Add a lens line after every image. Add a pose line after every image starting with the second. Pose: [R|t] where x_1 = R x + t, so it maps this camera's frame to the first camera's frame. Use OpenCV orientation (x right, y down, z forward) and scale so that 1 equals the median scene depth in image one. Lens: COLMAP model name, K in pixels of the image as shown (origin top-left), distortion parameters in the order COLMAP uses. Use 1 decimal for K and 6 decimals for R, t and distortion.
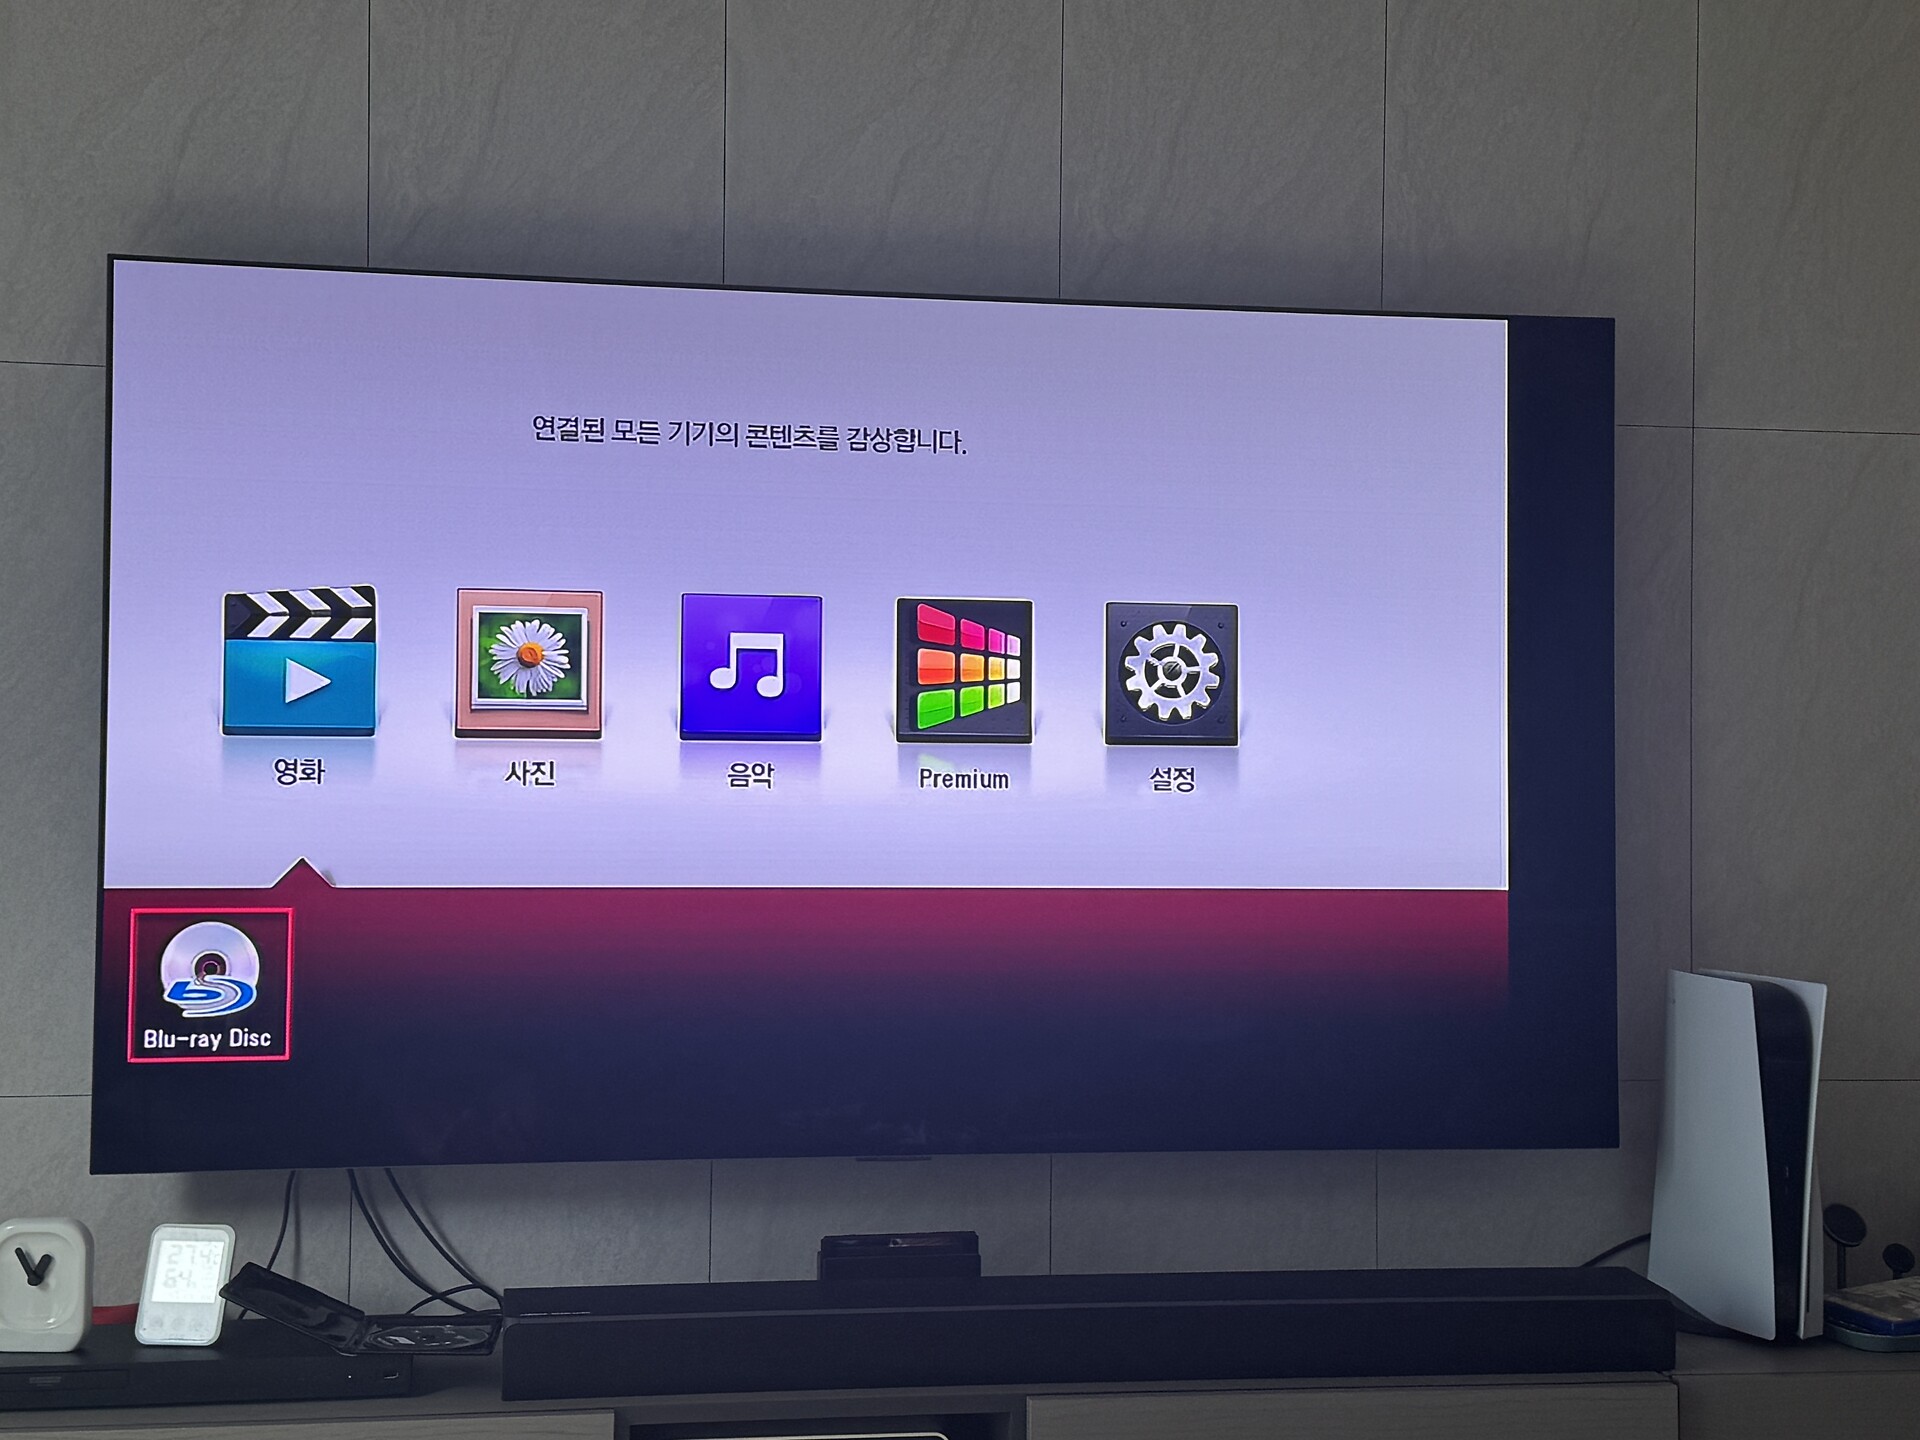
lens RADIAL K [[2657.8, 0, 955.8], [0, 2657.8, 720.4], [0, 0, 1]] dist [0.057098, 0.000000]
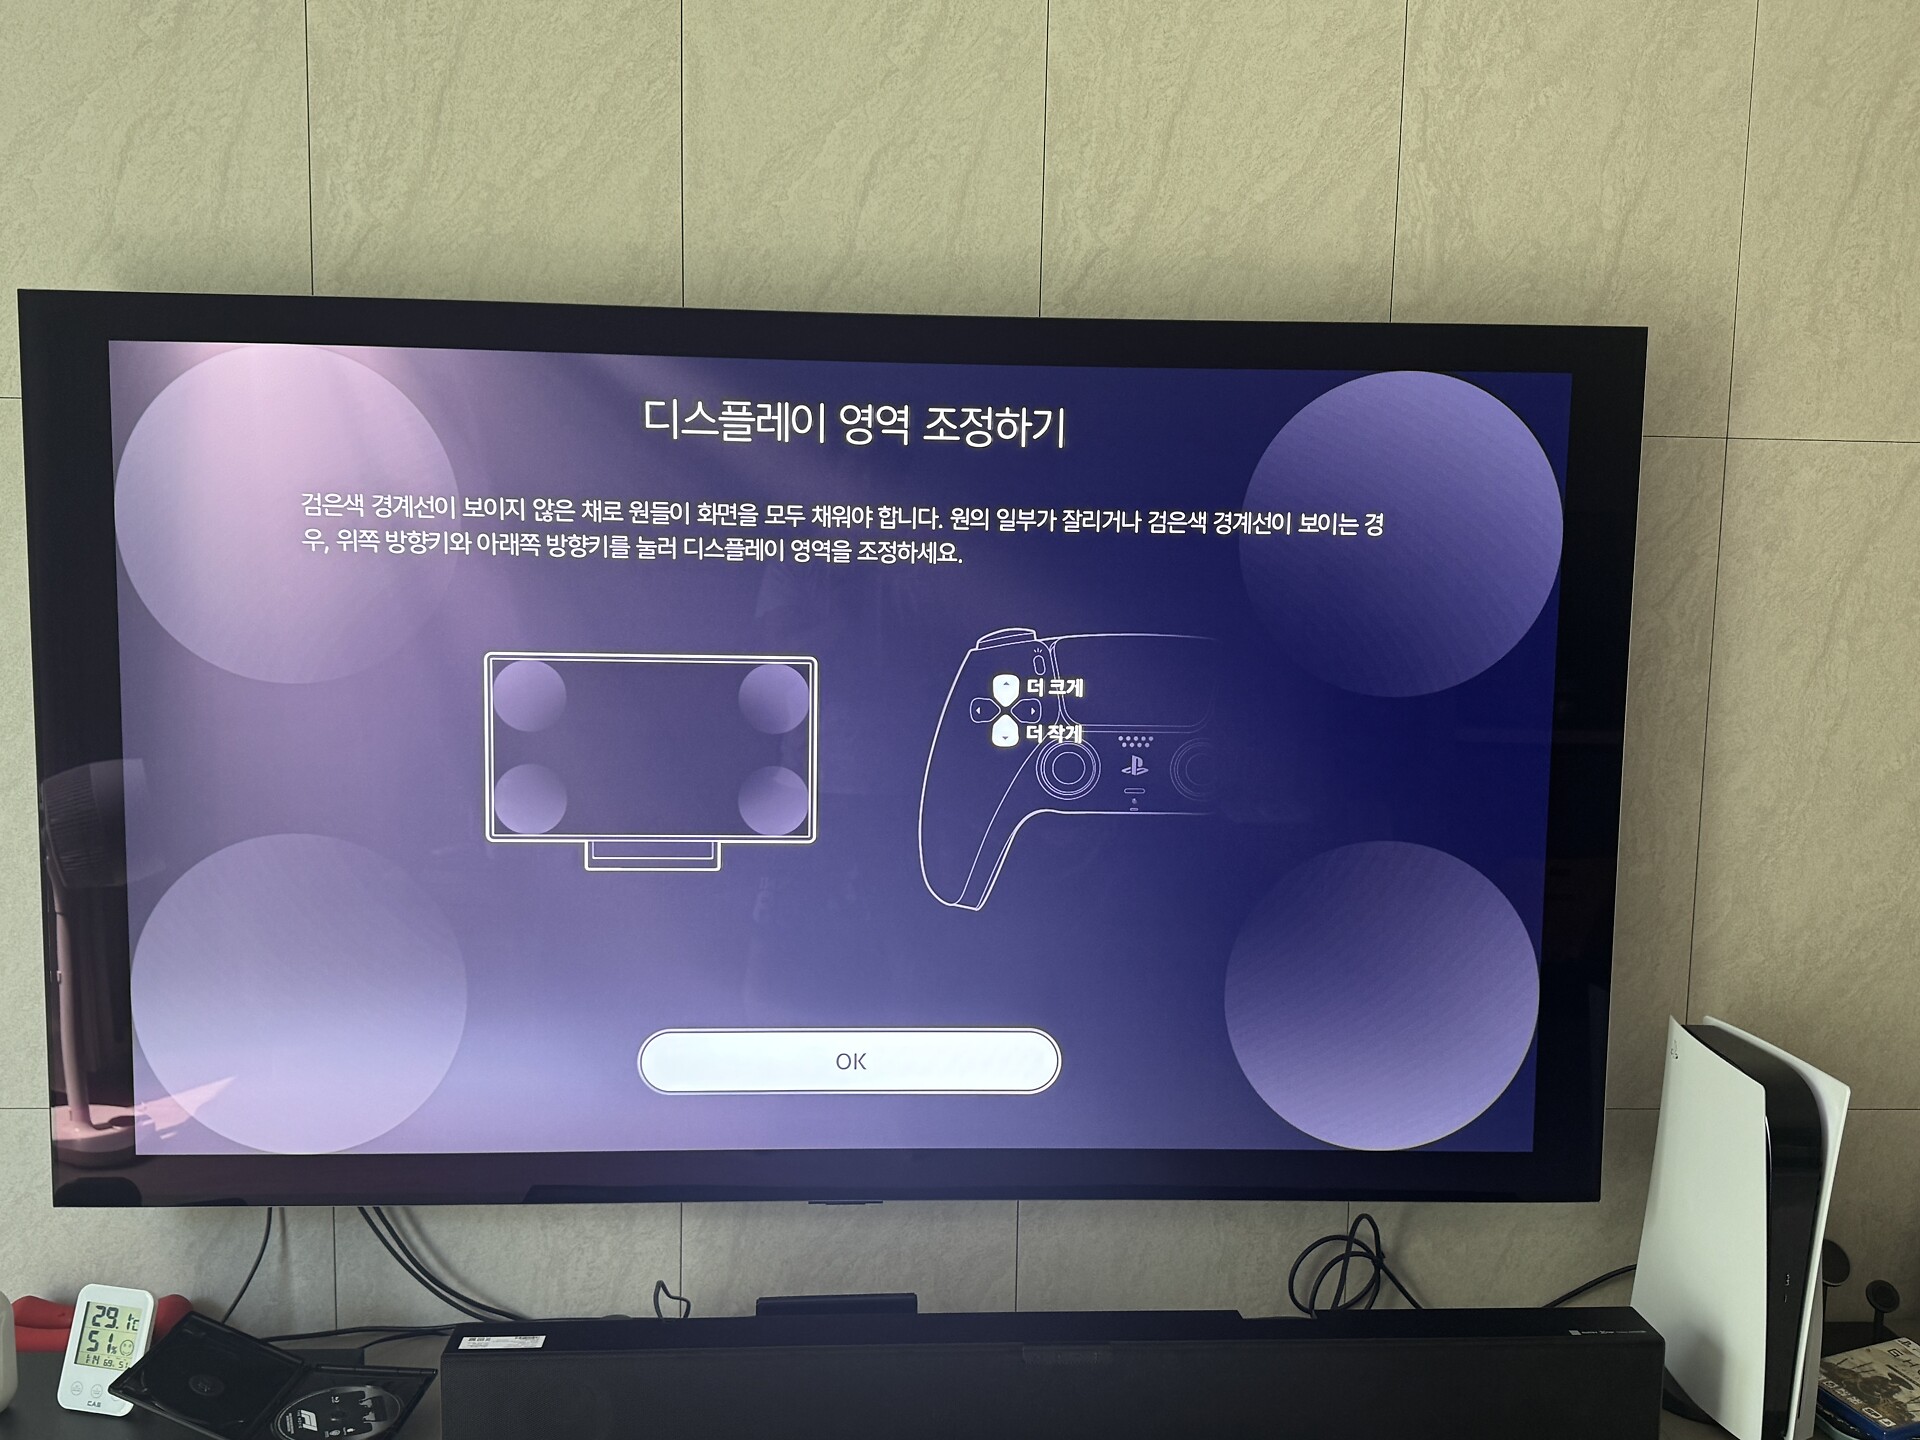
lens RADIAL K [[1621.0, 0, 967.0], [0, 1621.0, 710.2], [0, 0, 1]] dist [0.034922, -0.075776]
pose [[0.991963, 0.022875, -0.124441, 0.088973], [-0.005486, 0.990372, 0.138326, -0.097301], [0.126407, -0.136532, 0.982538, 0.411603]]
